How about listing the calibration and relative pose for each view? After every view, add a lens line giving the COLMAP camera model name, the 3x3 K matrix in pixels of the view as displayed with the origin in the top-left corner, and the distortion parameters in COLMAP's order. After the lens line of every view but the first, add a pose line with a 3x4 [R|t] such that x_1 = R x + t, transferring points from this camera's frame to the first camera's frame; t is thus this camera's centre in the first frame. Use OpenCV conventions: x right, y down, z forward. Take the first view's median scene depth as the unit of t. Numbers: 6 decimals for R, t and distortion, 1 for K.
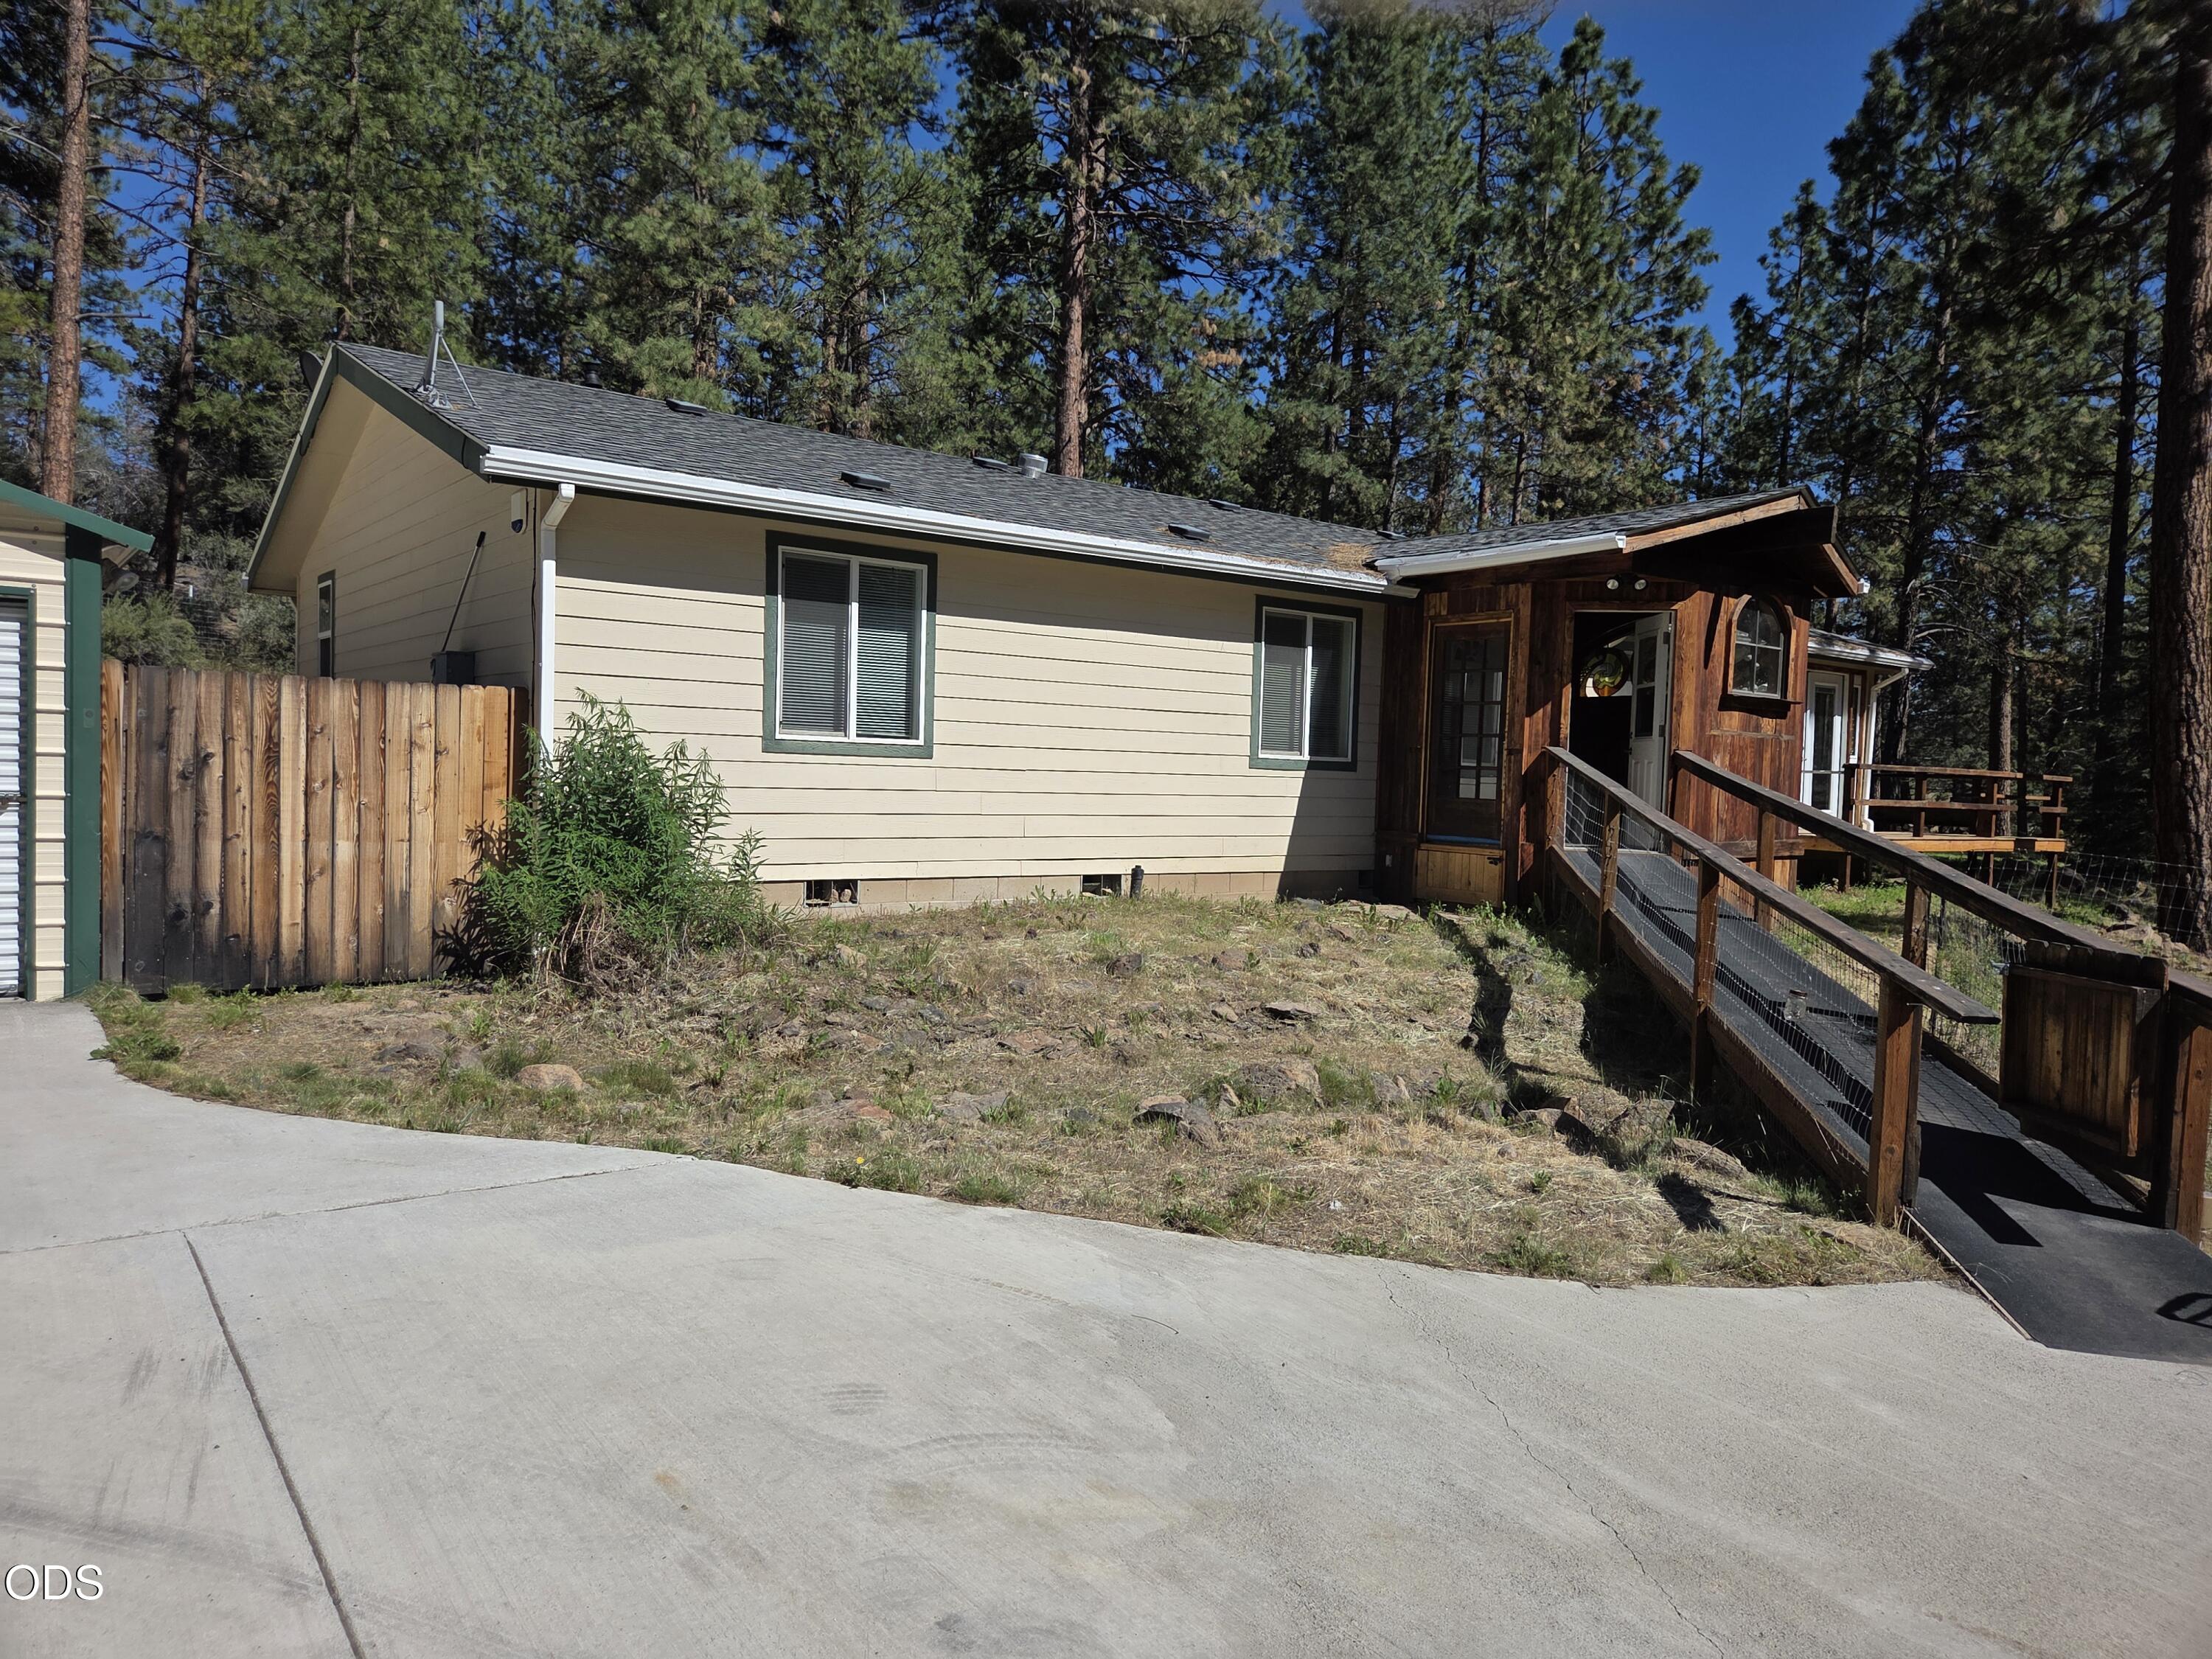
lens RADIAL K [[1486.4, 0, 1098.7], [0, 1486.4, 821.2], [0, 0, 1]] dist [0.058873, -0.047836]
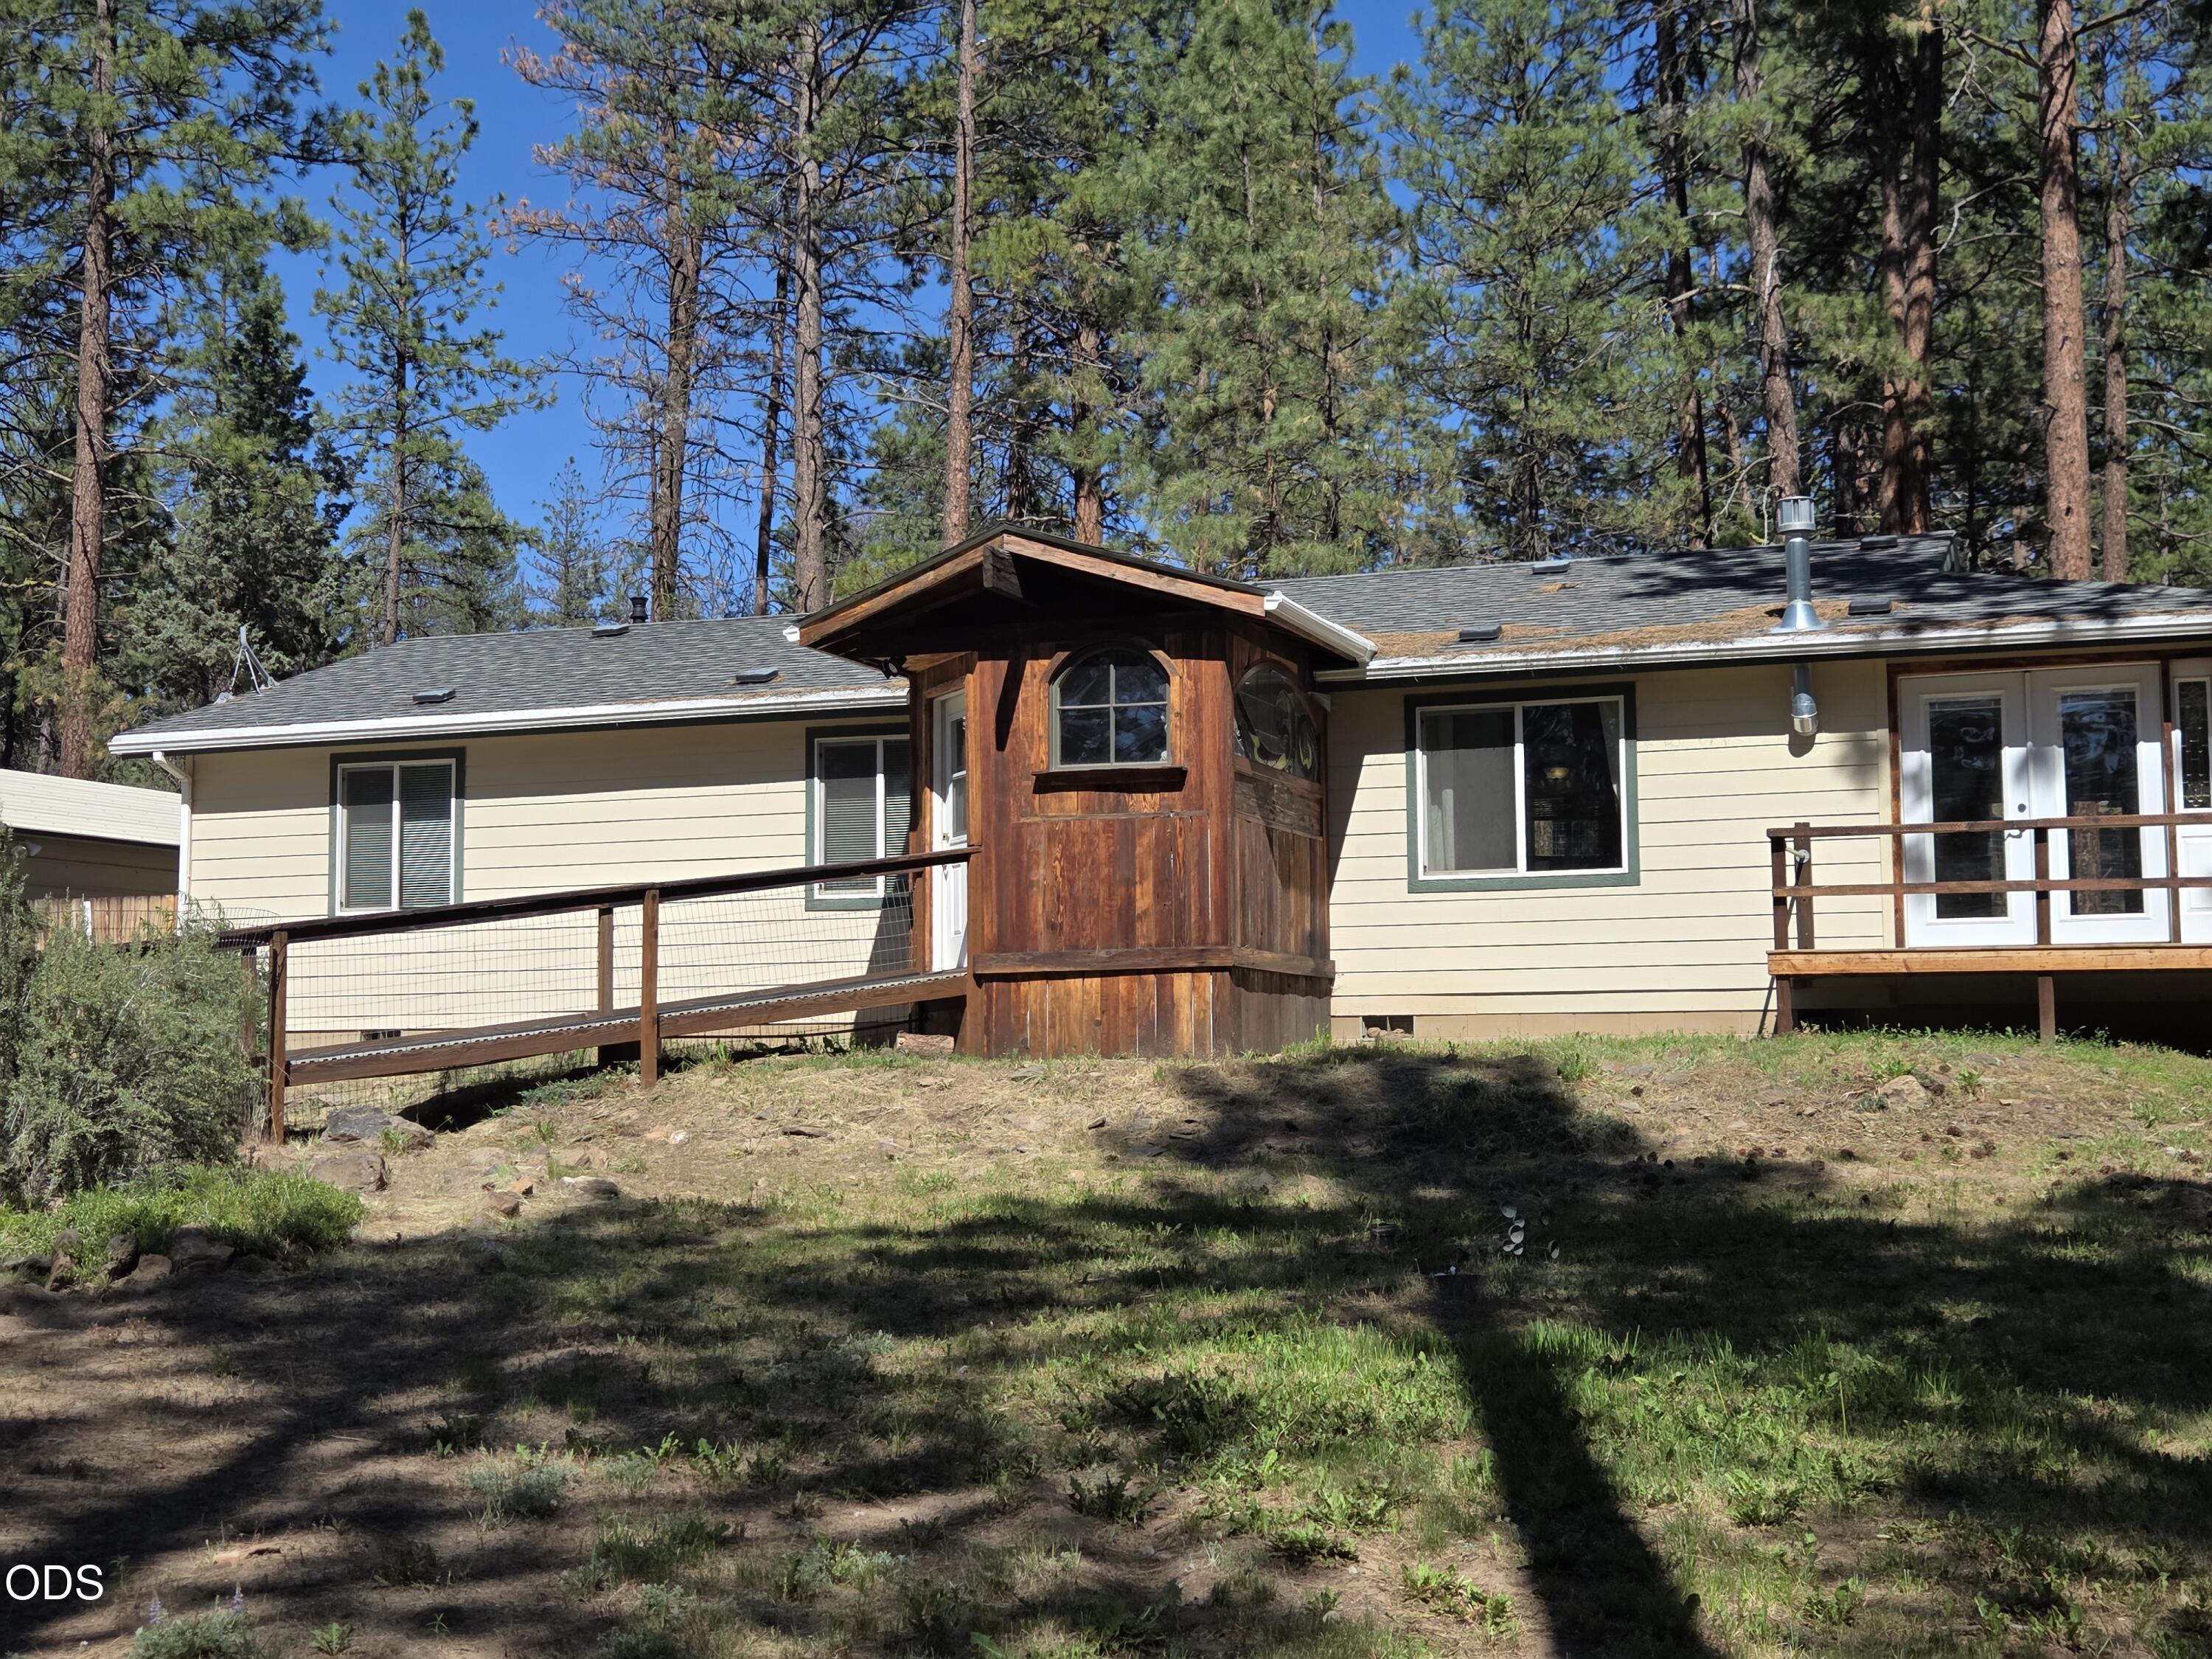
lens RADIAL K [[2958.7, 0, 1106.6], [0, 2958.7, 830.3], [0, 0, 1]] dist [0.090658, 0.000000]
pose [[0.549215, -0.109046, -0.828536, 2.528896], [-0.002011, 0.991275, -0.131798, 0.229420], [0.835679, 0.074052, 0.544203, 0.194747]]
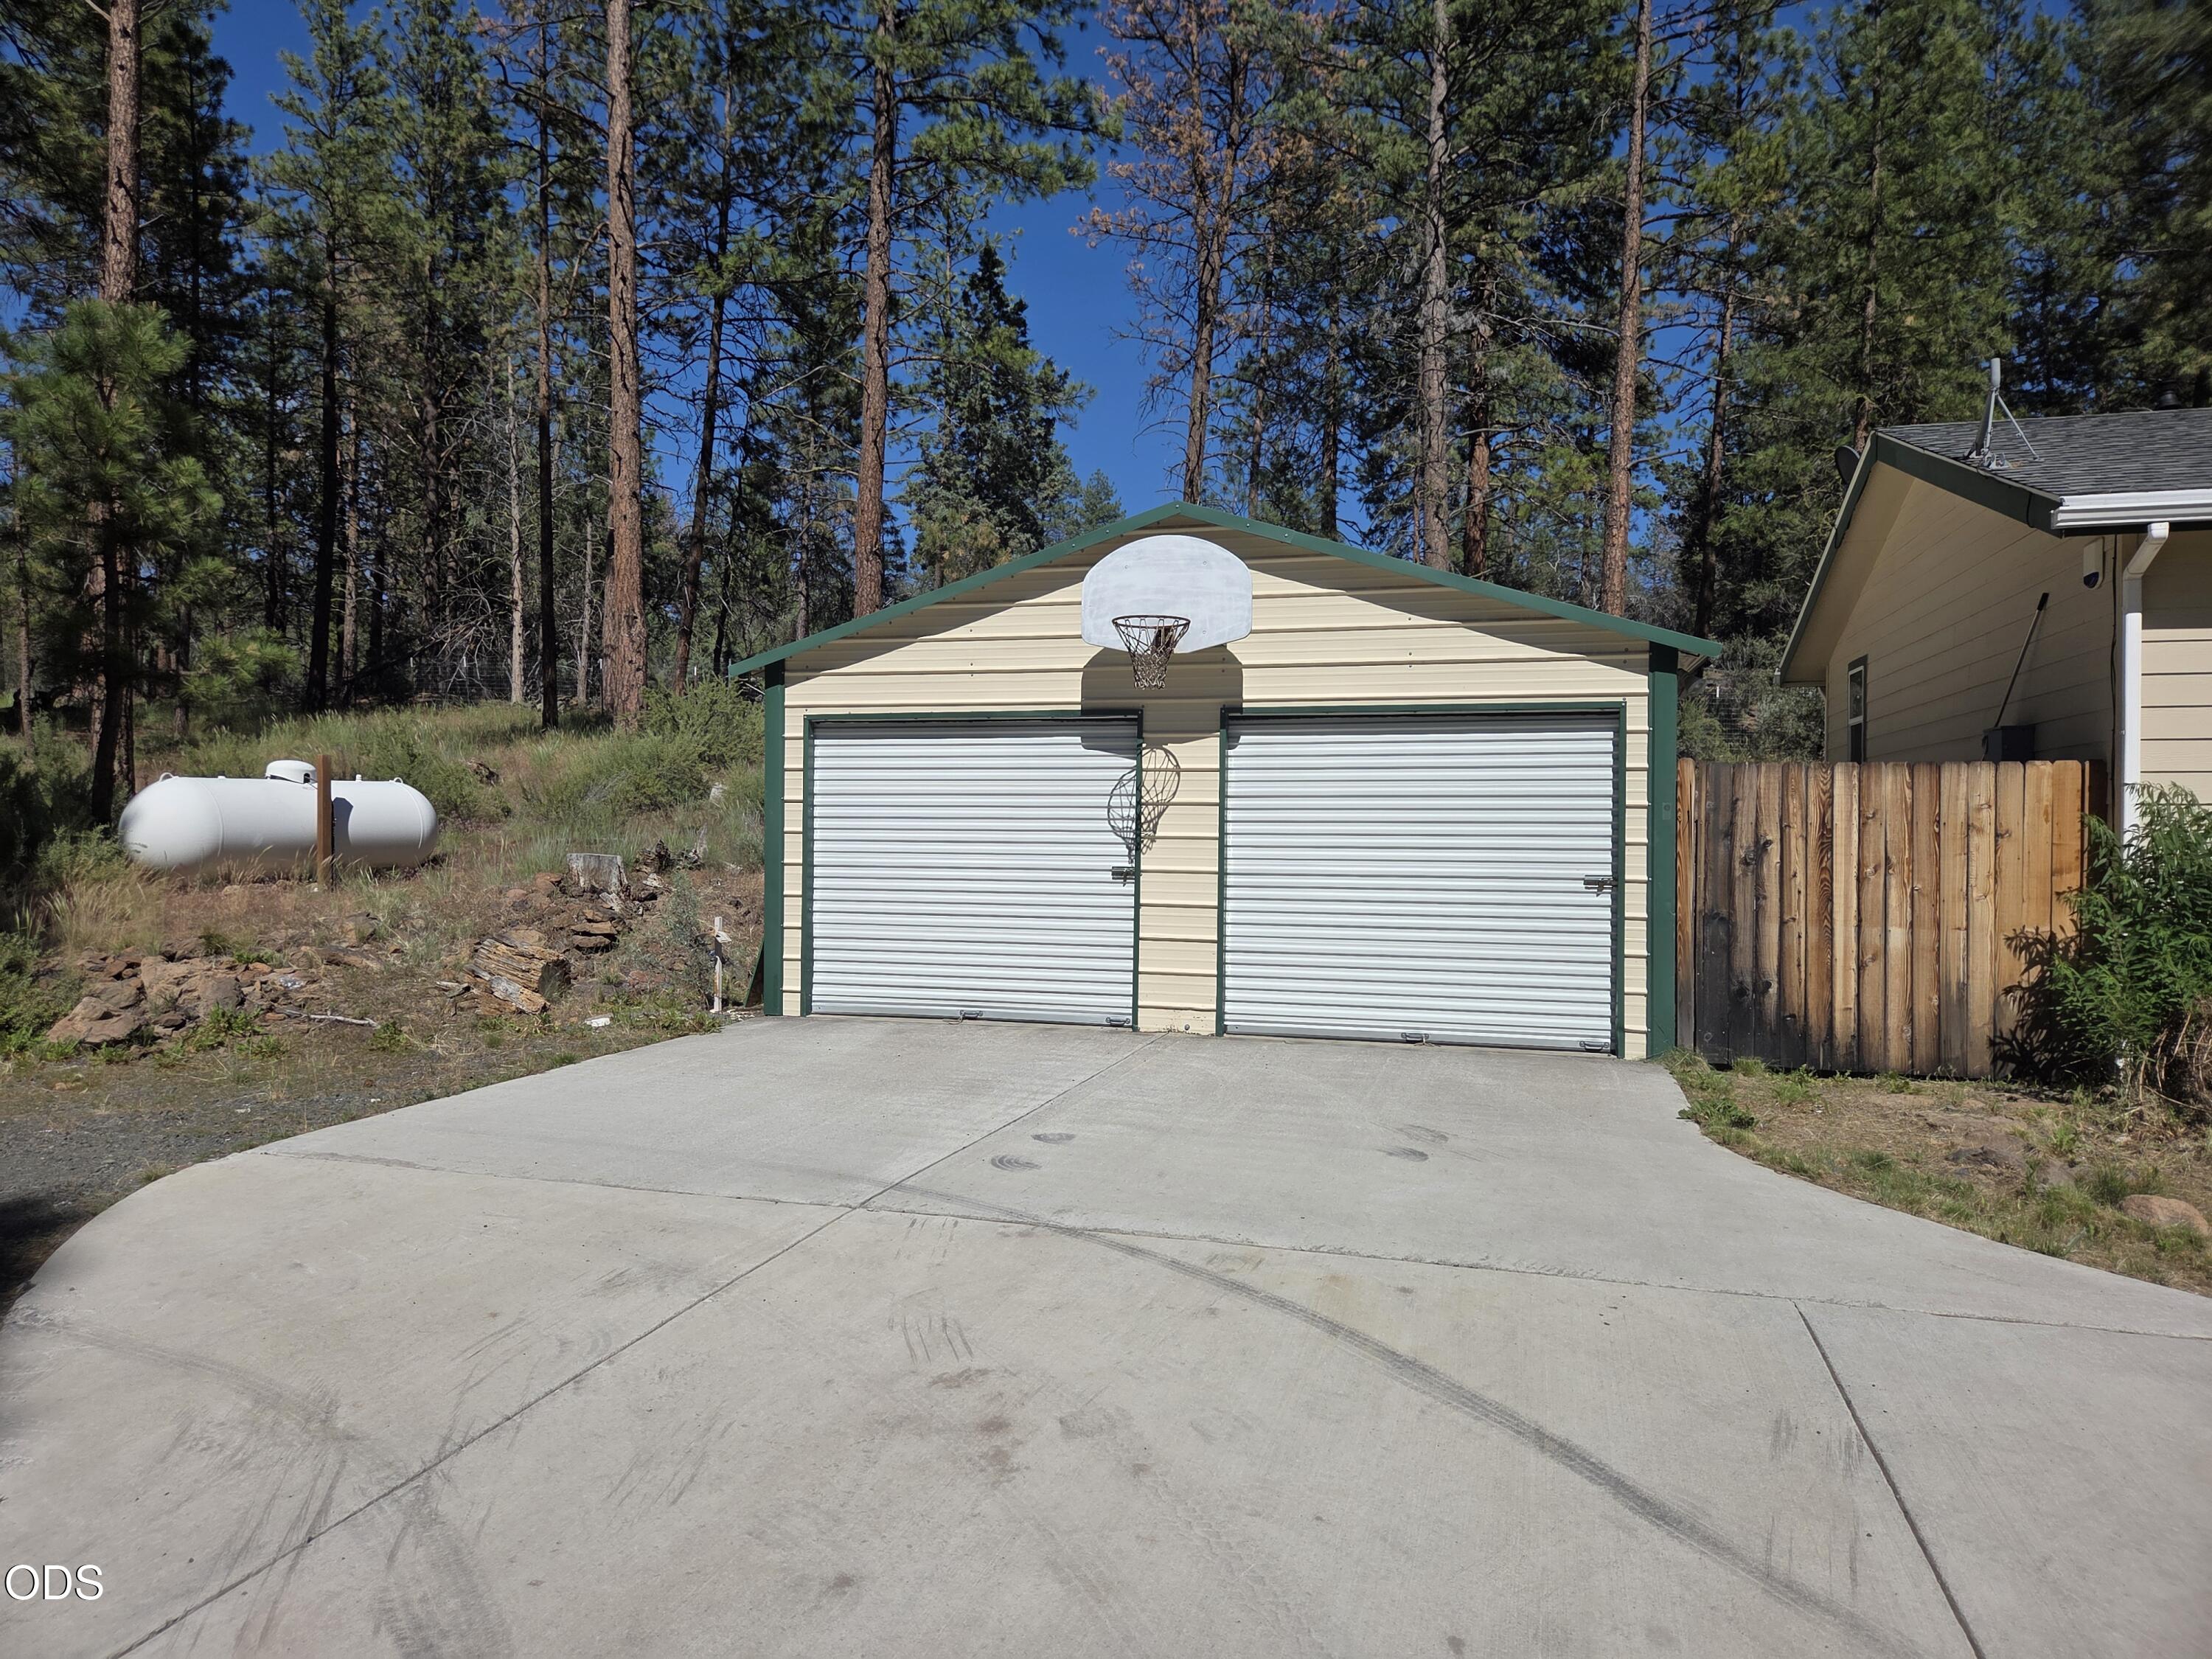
lens RADIAL K [[1486.4, 0, 1094.5], [0, 1486.4, 824.0], [0, 0, 1]] dist [0.058873, -0.047836]
pose [[0.605481, -0.025743, -0.795443, -0.035489], [-0.017703, 0.998794, -0.045800, -0.000010], [0.795663, 0.041812, 0.604295, -0.011600]]
